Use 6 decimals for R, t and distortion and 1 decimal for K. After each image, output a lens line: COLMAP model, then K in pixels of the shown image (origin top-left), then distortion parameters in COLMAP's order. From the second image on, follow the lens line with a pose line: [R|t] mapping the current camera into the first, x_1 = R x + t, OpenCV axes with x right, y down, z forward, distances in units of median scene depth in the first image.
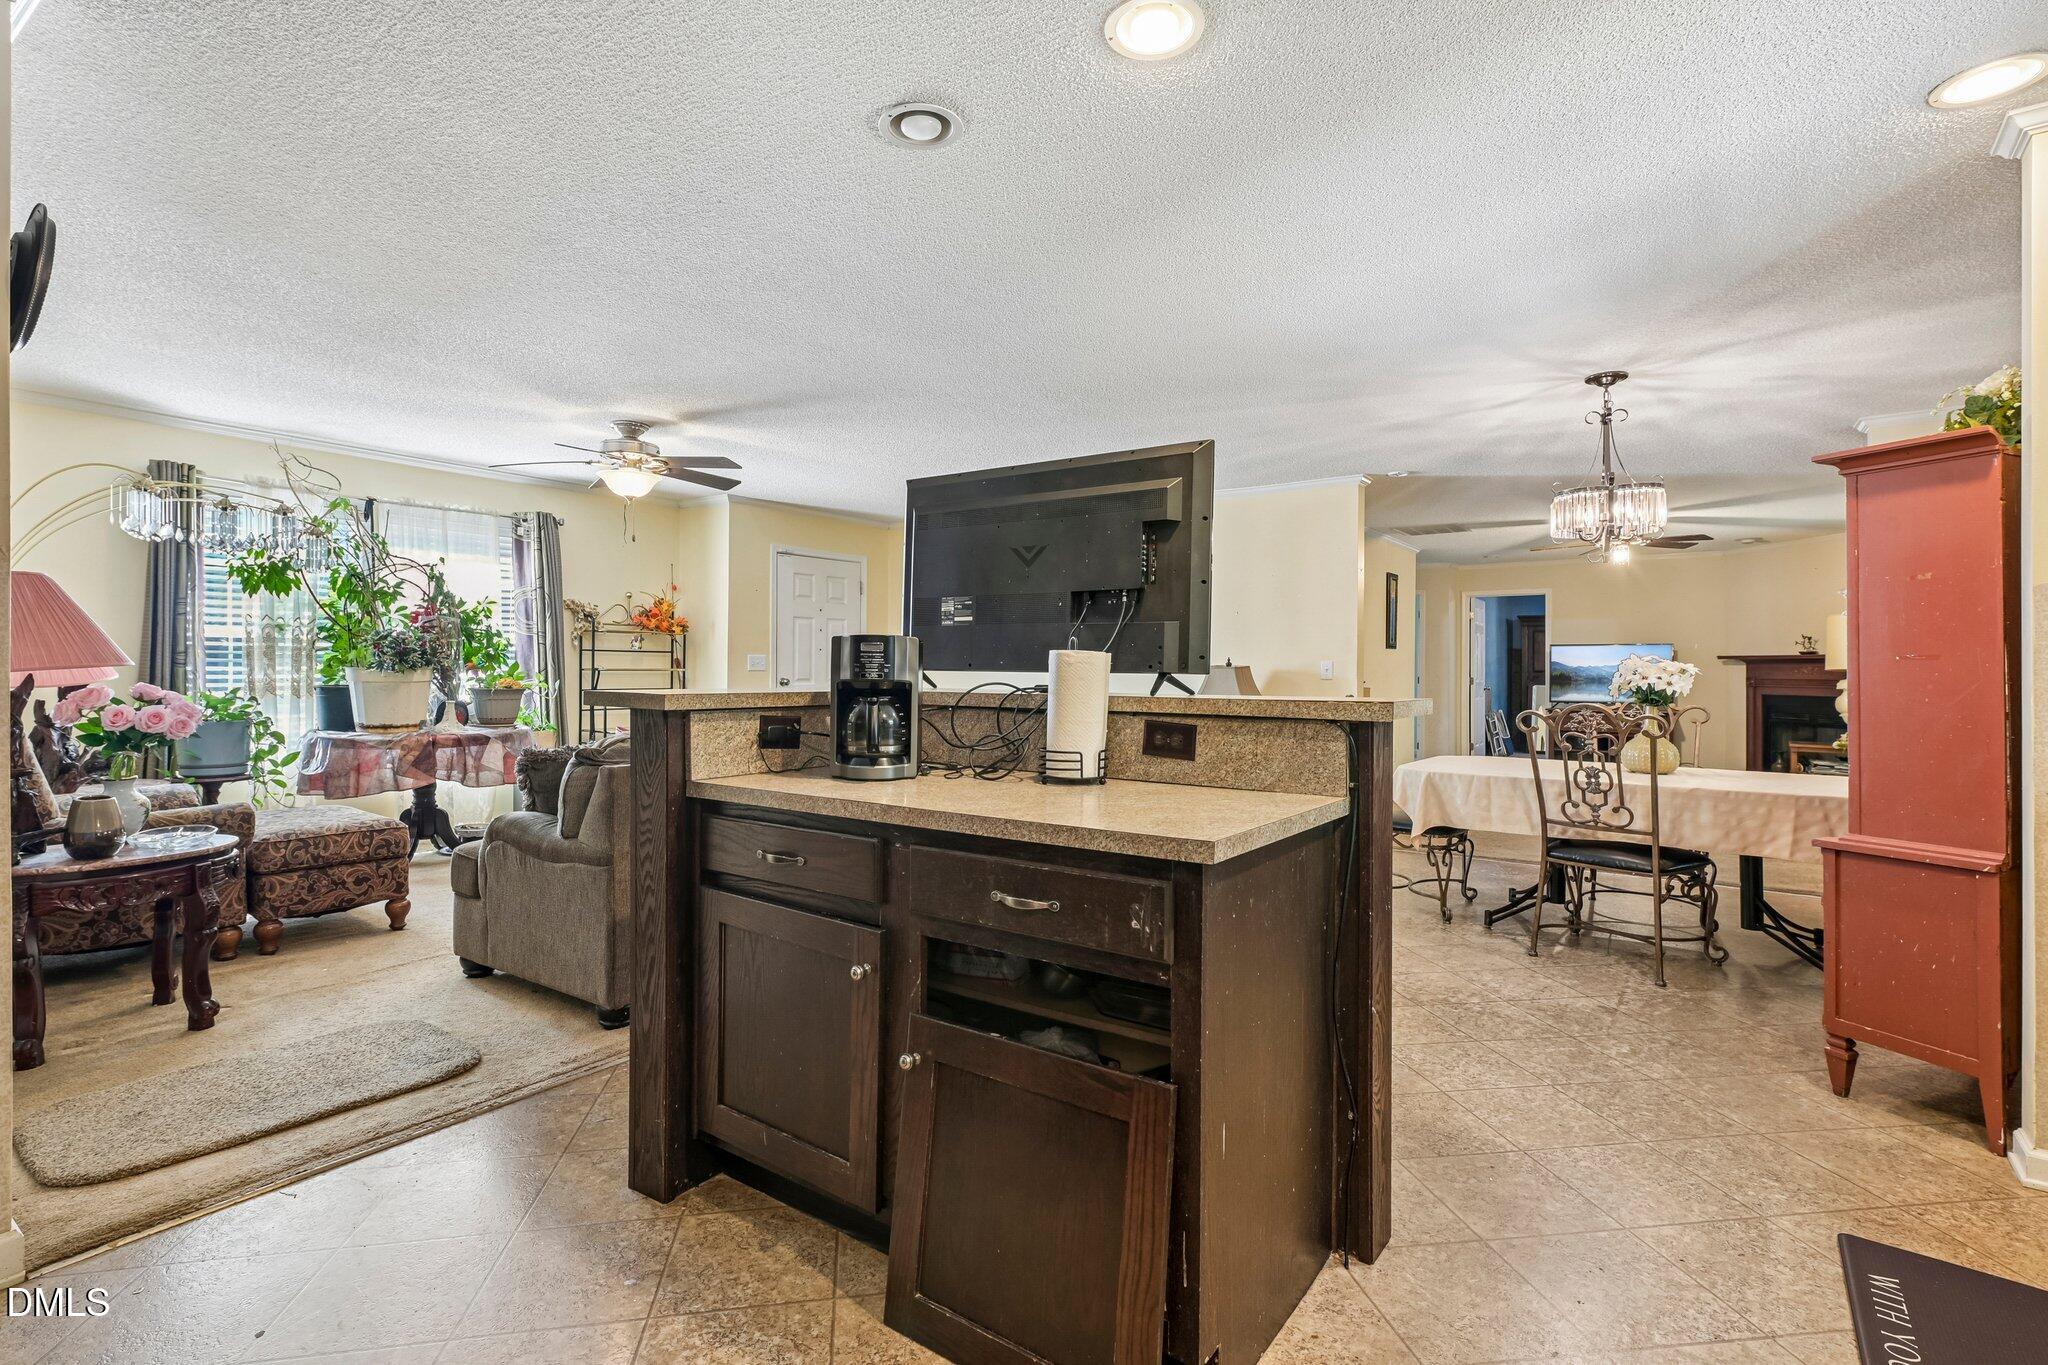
lens RADIAL K [[1059.2, 0, 1122.0], [0, 1059.2, 681.8], [0, 0, 1]] dist [-0.001174, -0.000117]
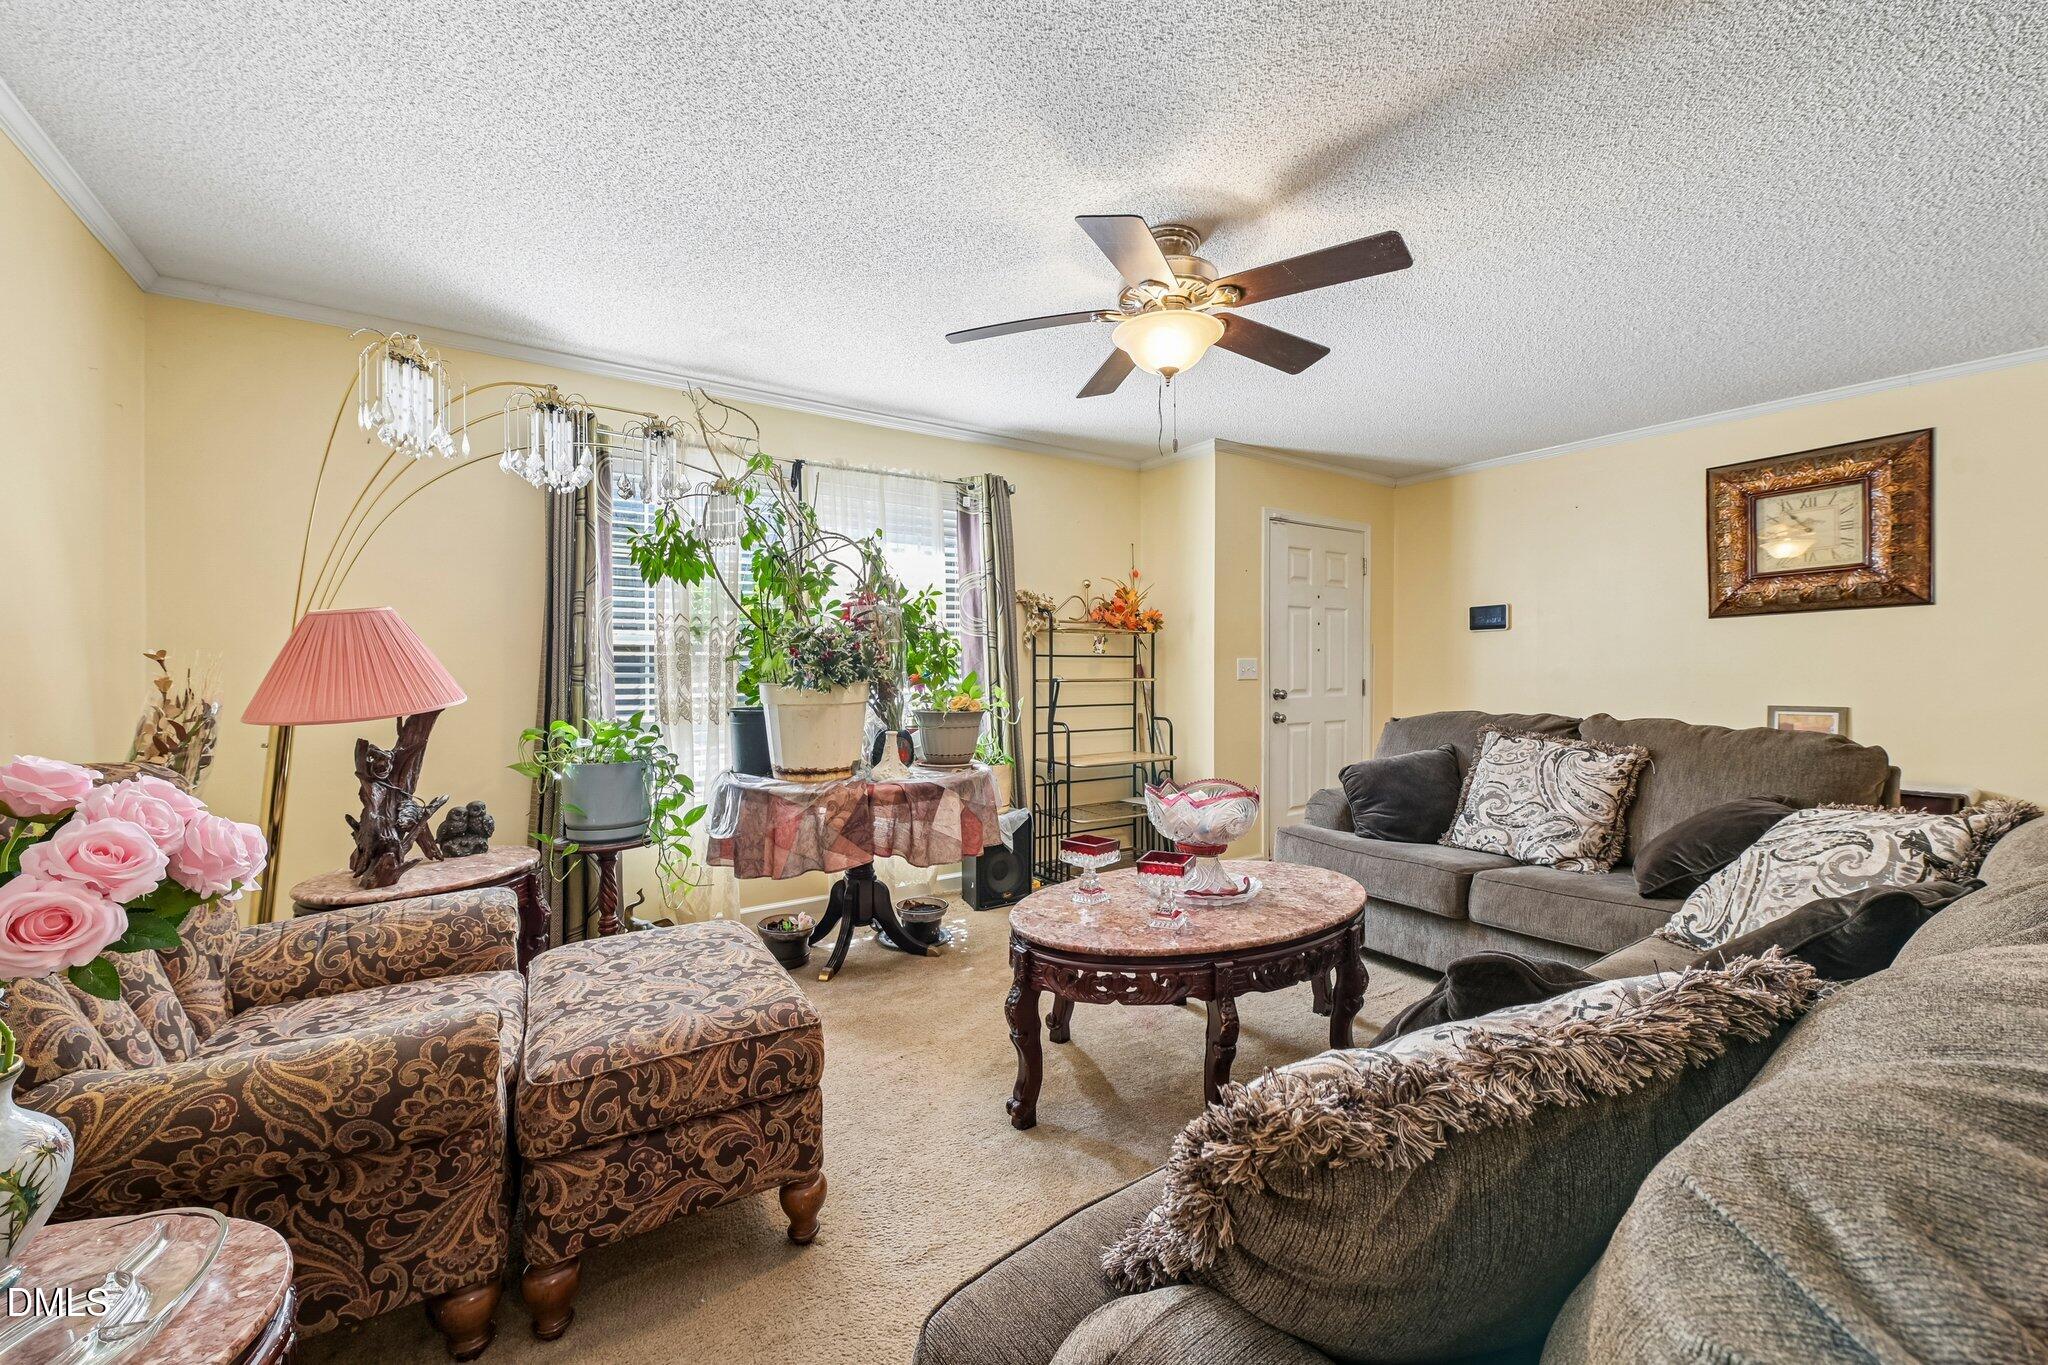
lens RADIAL K [[797.4, 0, 1024.0], [0, 797.4, 682.5], [0, 0, 1]] dist [-0.001316, -0.000601]
pose [[0.923449, -0.008570, -0.383626, -0.359159], [0.008106, 0.999963, -0.002825, -0.010813], [0.383636, -0.000501, 0.923484, 0.560374]]
